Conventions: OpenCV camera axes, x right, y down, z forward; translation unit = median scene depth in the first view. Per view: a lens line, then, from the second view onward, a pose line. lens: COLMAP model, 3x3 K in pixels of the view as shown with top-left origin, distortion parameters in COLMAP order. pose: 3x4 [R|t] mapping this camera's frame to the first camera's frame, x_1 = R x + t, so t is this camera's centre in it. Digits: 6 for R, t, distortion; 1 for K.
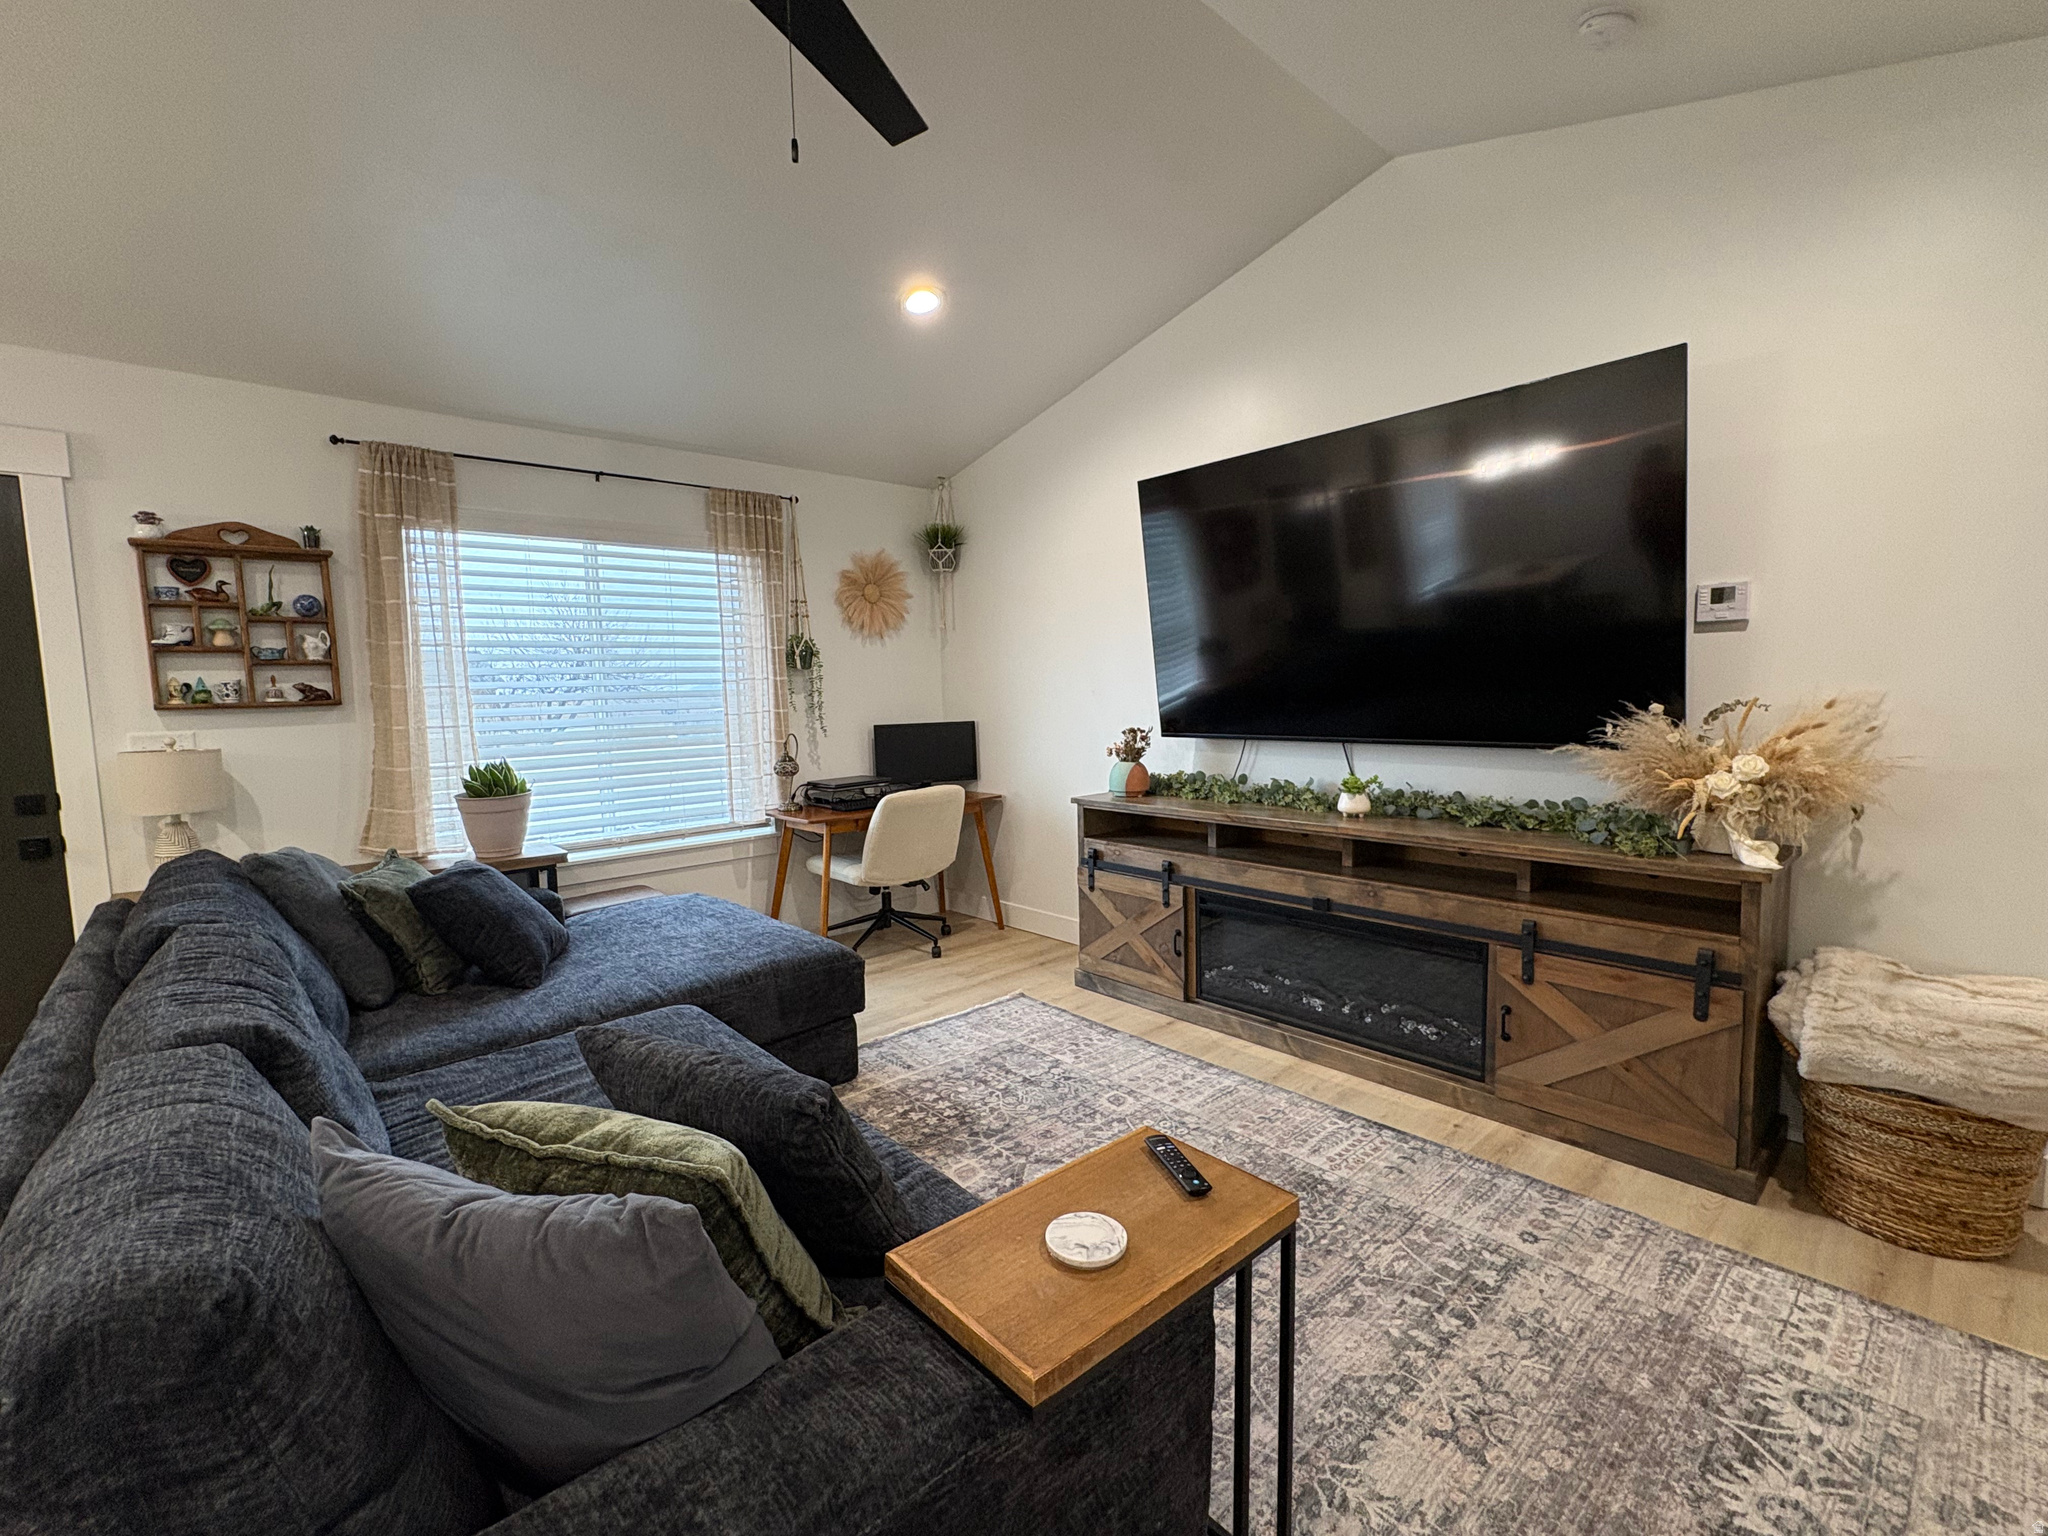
lens RADIAL K [[901.4, 0, 1025.0], [0, 901.4, 767.5], [0, 0, 1]] dist [-0.000236, -0.000565]
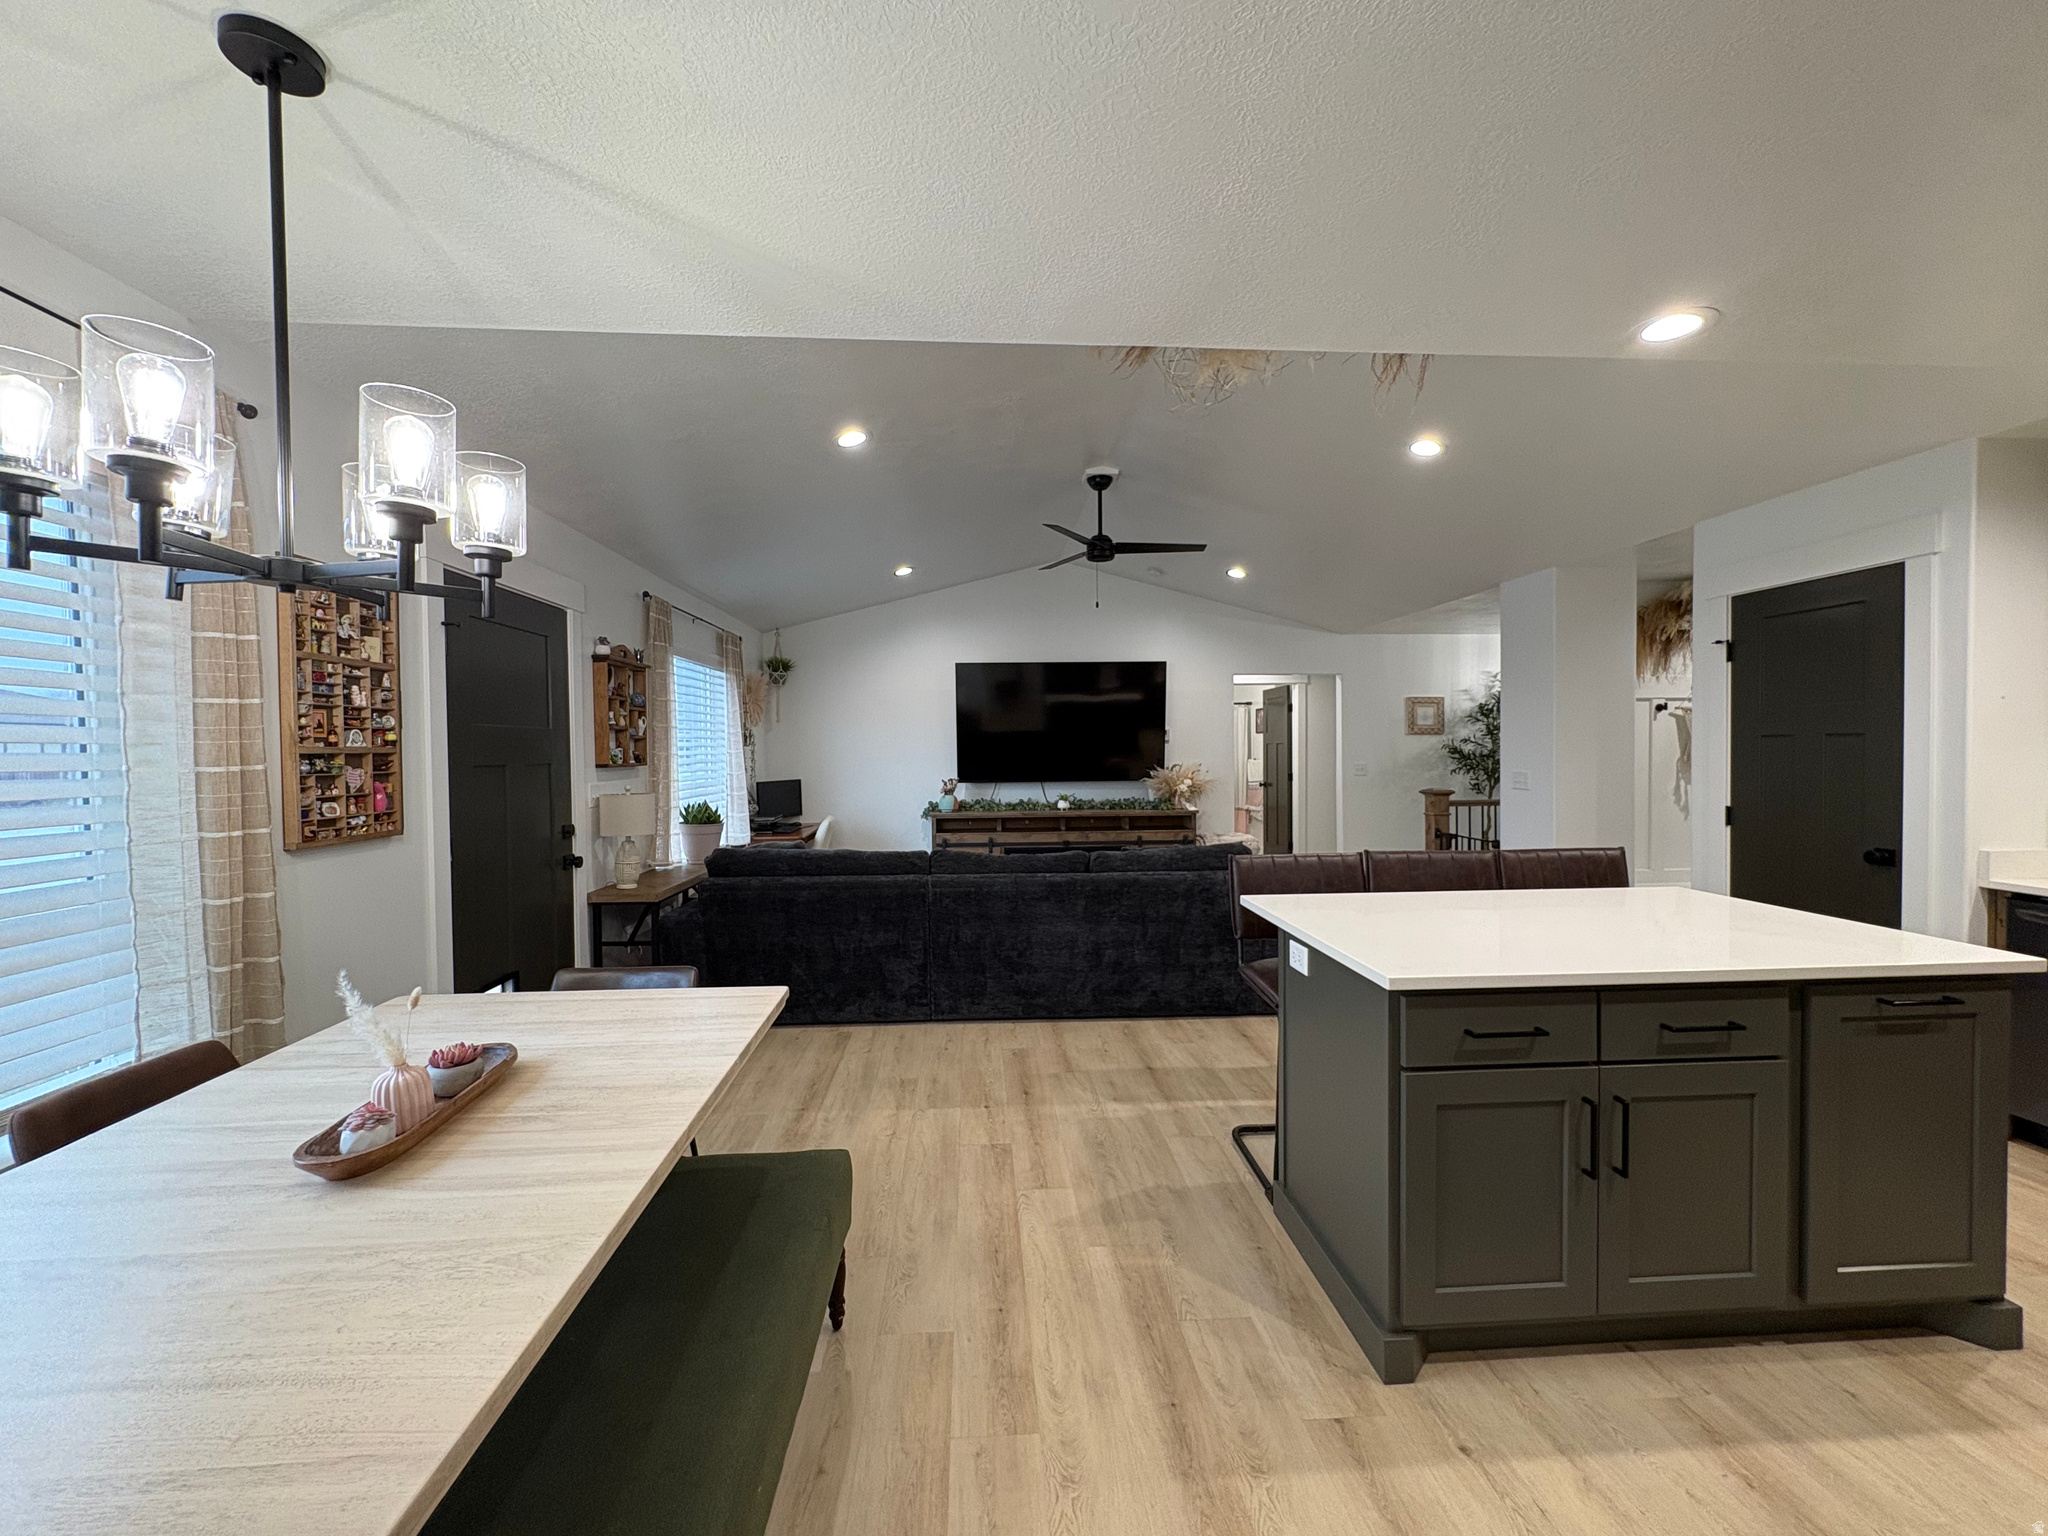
lens RADIAL K [[816.9, 0, 1022.6], [0, 816.9, 767.4], [0, 0, 1]] dist [-0.002713, 0.000671]
pose [[0.626142, 0.001428, 0.779707, -1.544443], [0.064316, 0.996496, -0.053474, 0.051747], [-0.777052, 0.083630, 0.623856, -0.372199]]
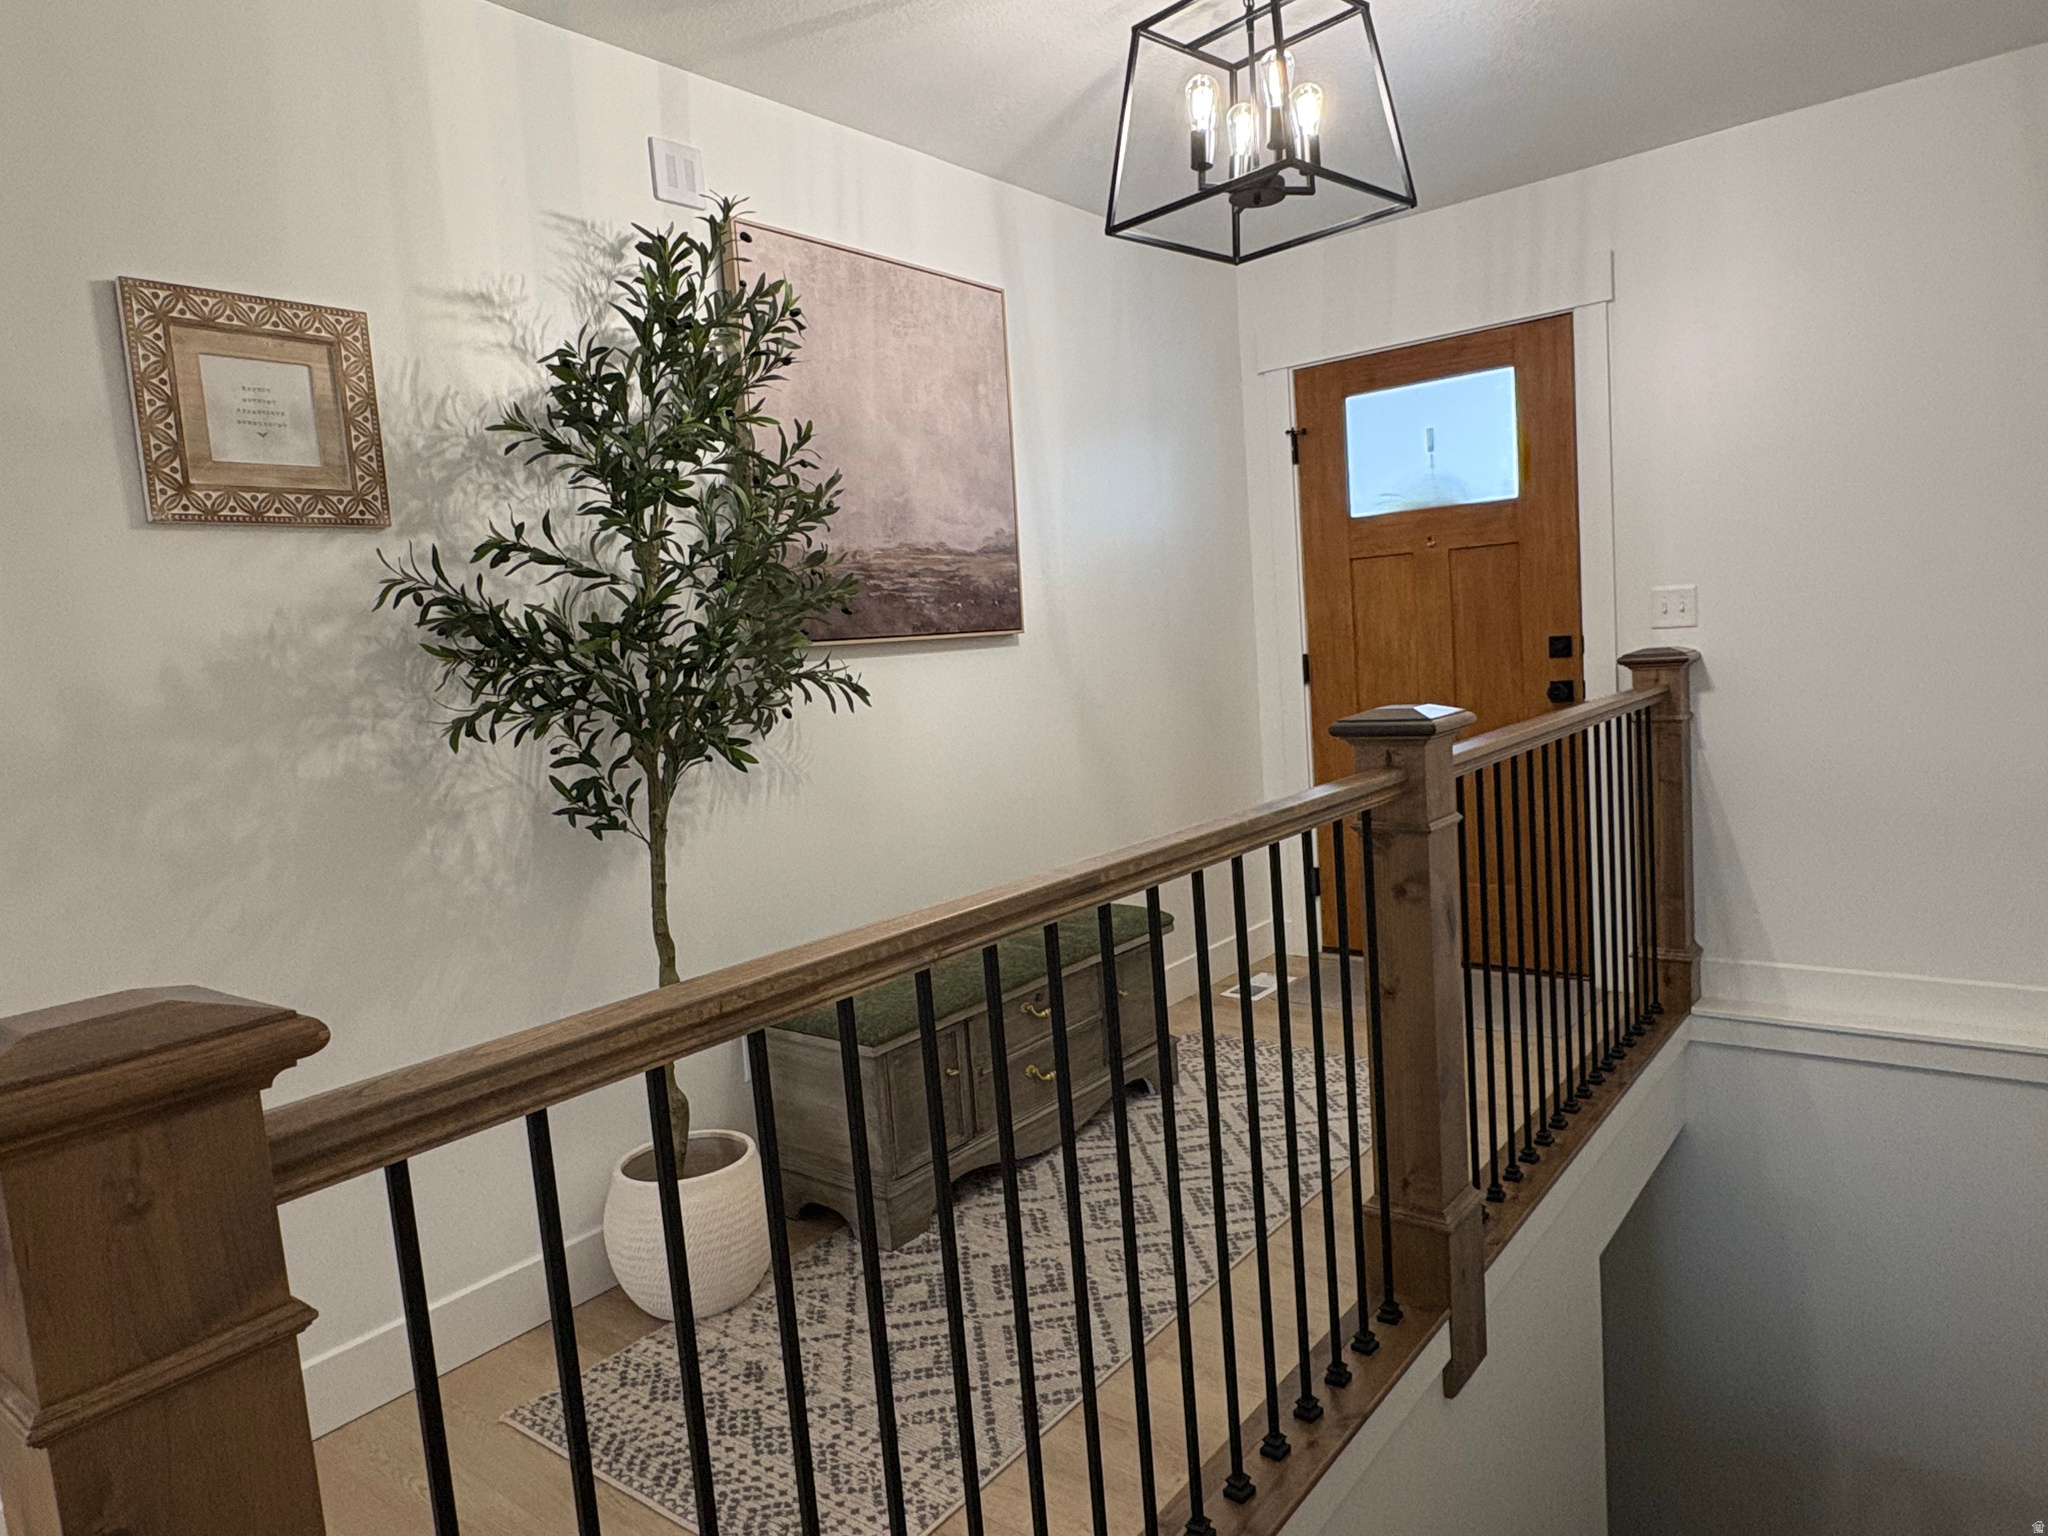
lens RADIAL K [[1292.0, 0, 1039.5], [0, 1292.0, 757.7], [0, 0, 1]] dist [-0.003550, 0.000120]
pose [[-0.165100, -0.057396, 0.984605, 0.466360], [0.166235, 0.982404, 0.085142, 0.022713], [-0.972167, 0.177732, -0.152653, -0.036588]]
